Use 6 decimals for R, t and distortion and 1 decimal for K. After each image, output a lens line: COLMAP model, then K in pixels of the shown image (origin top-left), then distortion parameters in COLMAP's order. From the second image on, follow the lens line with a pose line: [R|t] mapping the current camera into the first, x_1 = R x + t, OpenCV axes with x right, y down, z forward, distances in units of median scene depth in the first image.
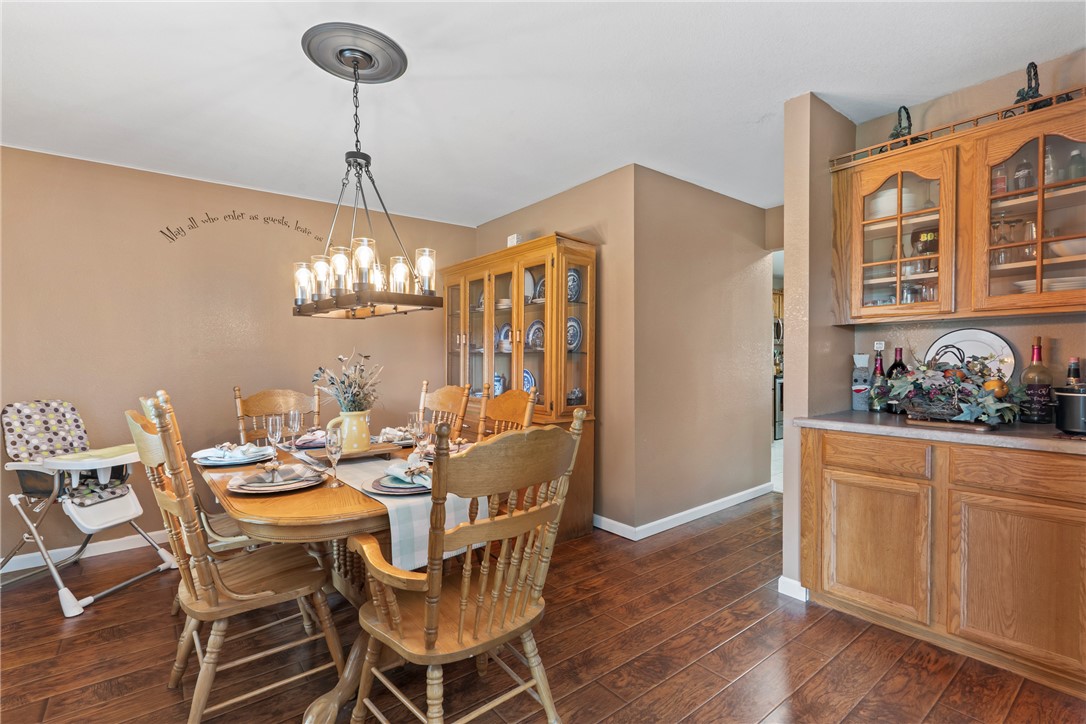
lens RADIAL K [[503.4, 0, 541.6], [0, 503.4, 374.1], [0, 0, 1]] dist [-0.003430, -0.000370]
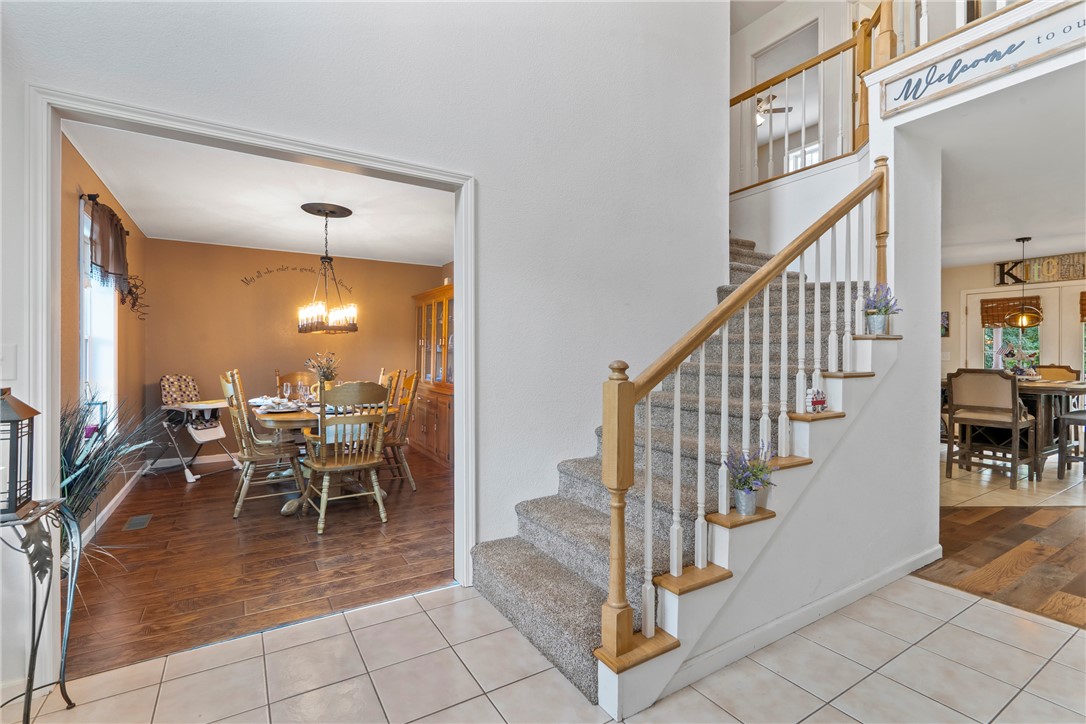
lens RADIAL K [[493.9, 0, 543.3], [0, 493.9, 356.2], [0, 0, 1]] dist [-0.002723, 0.000648]
pose [[0.993730, 0.013087, -0.111041, 0.617056], [-0.016418, 0.999440, -0.029144, 0.015914], [0.110598, 0.030785, 0.993388, -0.747160]]
